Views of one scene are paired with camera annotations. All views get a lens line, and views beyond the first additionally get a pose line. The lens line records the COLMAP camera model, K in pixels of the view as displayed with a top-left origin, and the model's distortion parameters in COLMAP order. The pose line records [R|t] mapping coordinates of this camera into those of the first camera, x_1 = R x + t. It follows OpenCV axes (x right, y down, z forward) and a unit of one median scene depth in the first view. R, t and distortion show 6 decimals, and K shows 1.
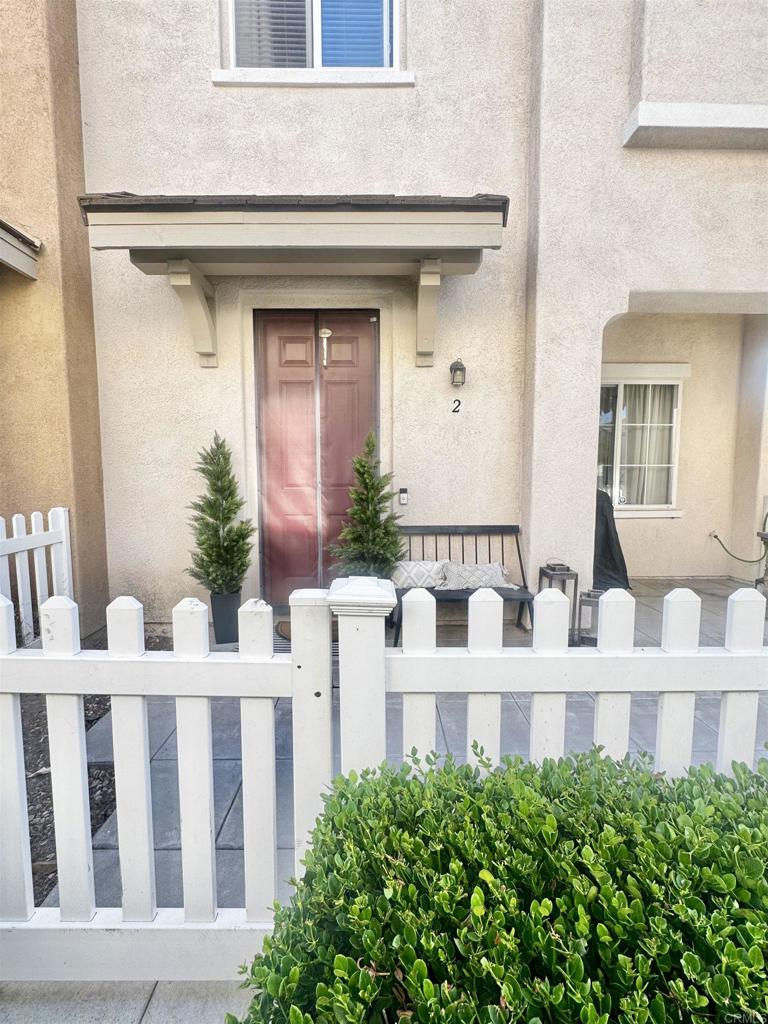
lens RADIAL K [[409.6, 0, 384.0], [0, 409.6, 512.0], [0, 0, 1]] dist [-0.003162, 0.000076]
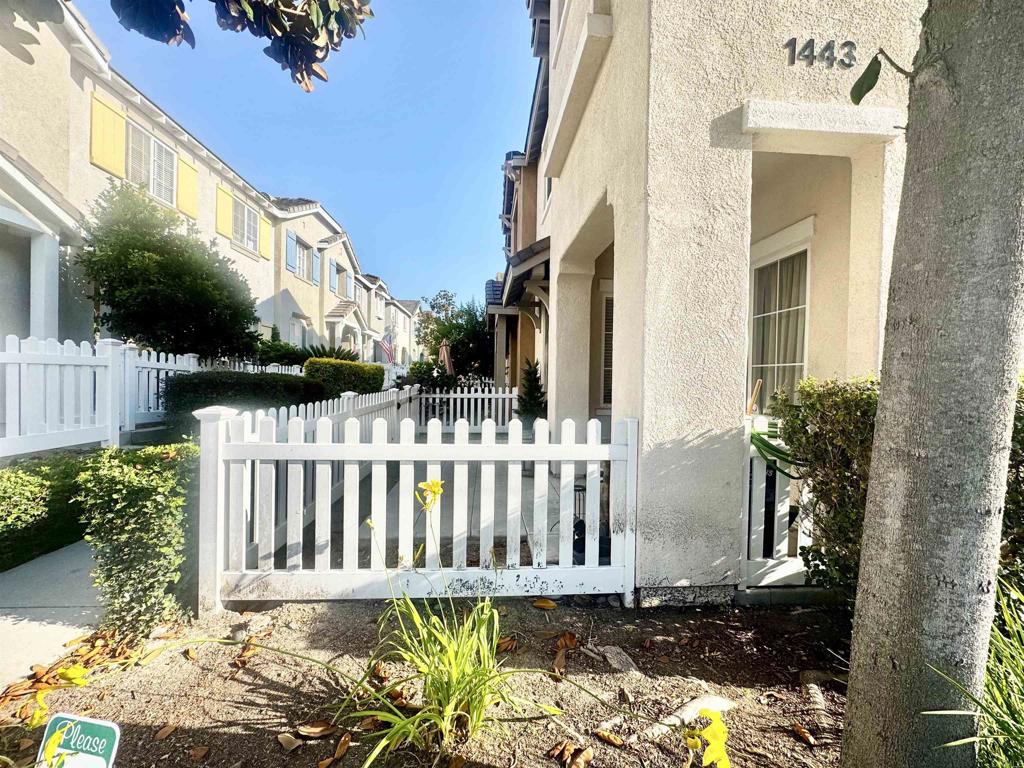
lens RADIAL K [[409.6, 0, 511.1], [0, 409.6, 383.3], [0, 0, 1]] dist [-0.003162, 0.000076]
pose [[0.046063, 0.016259, -0.998806, 2.097722], [-0.093006, 0.995594, 0.011917, -0.065908], [0.994599, 0.092346, 0.047372, 0.722578]]
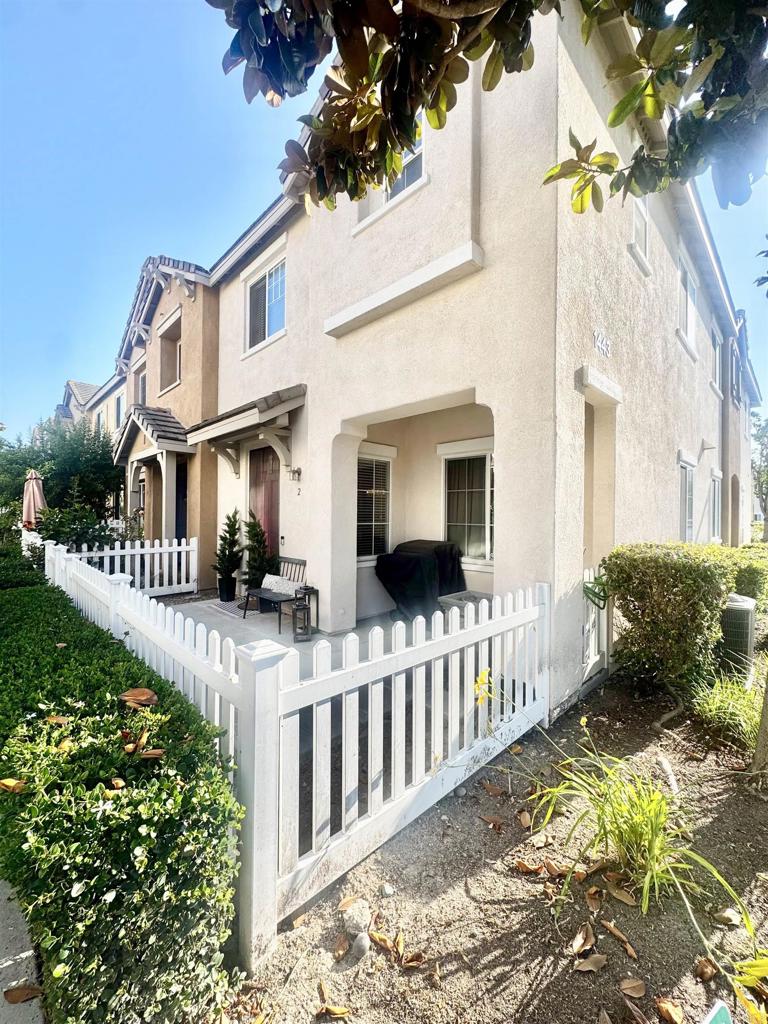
lens RADIAL K [[408.2, 0, 387.2], [0, 408.2, 512.4], [0, 0, 1]] dist [-0.000849, 0.000386]
pose [[0.691546, 0.006074, -0.722307, 1.824232], [-0.068220, 0.996044, -0.056940, -0.098358], [0.719104, 0.088652, 0.689224, 0.057406]]
